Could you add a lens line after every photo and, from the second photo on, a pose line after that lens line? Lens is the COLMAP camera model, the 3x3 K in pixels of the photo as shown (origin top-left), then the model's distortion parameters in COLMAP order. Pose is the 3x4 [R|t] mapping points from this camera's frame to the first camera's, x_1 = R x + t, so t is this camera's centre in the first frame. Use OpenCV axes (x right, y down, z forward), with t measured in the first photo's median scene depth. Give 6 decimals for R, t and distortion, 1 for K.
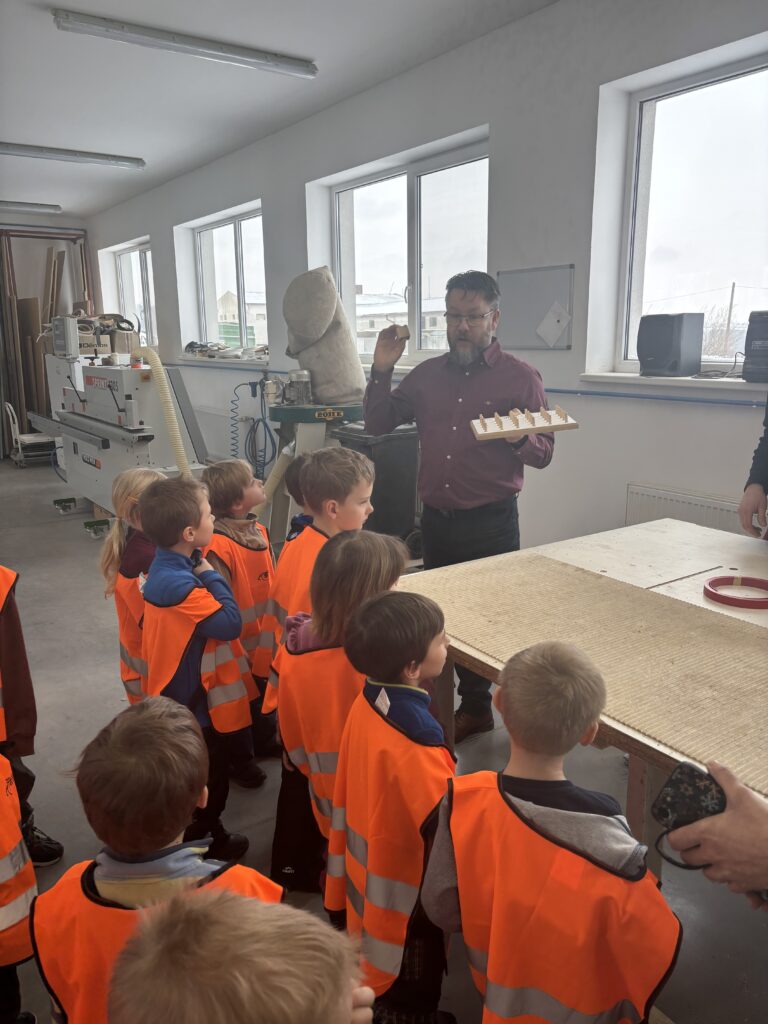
lens RADIAL K [[779.5, 0, 387.6], [0, 779.5, 514.3], [0, 0, 1]] dist [0.029985, -0.030359]
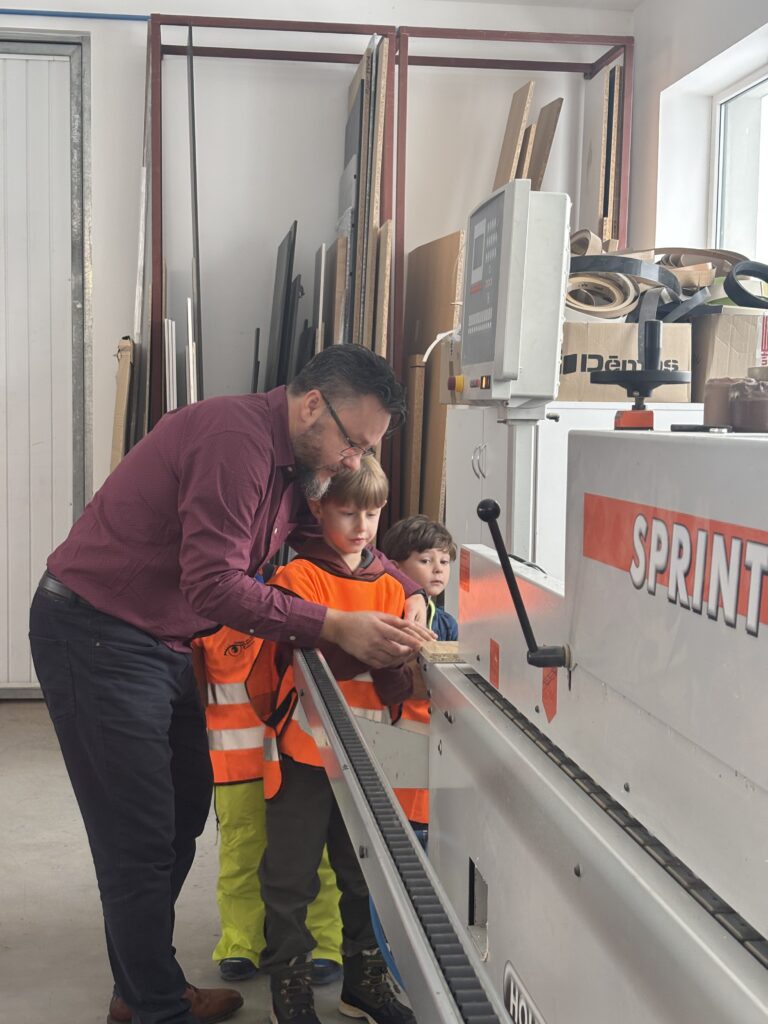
lens RADIAL K [[1528.2, 0, 389.7], [0, 1528.2, 506.2], [0, 0, 1]] dist [-0.031417, 0.000000]
pose [[0.883694, 0.049169, -0.465475, -0.287309], [-0.124608, 0.983292, -0.132699, -0.134428], [0.451173, 0.175267, 0.875057, 0.741120]]
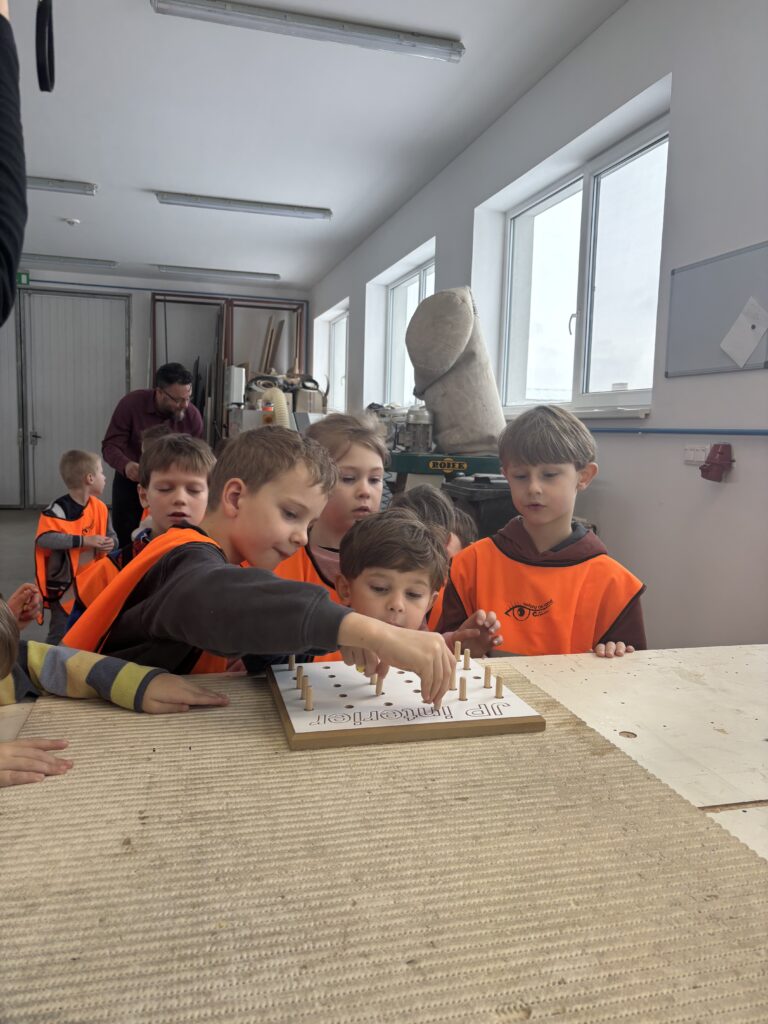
lens RADIAL K [[779.5, 0, 378.3], [0, 779.5, 513.0], [0, 0, 1]] dist [0.029985, -0.030359]
pose [[0.943558, 0.071371, -0.323427, 0.086811], [-0.109333, 0.988886, -0.100747, 0.004790], [0.312642, 0.130422, 0.940875, 0.180231]]
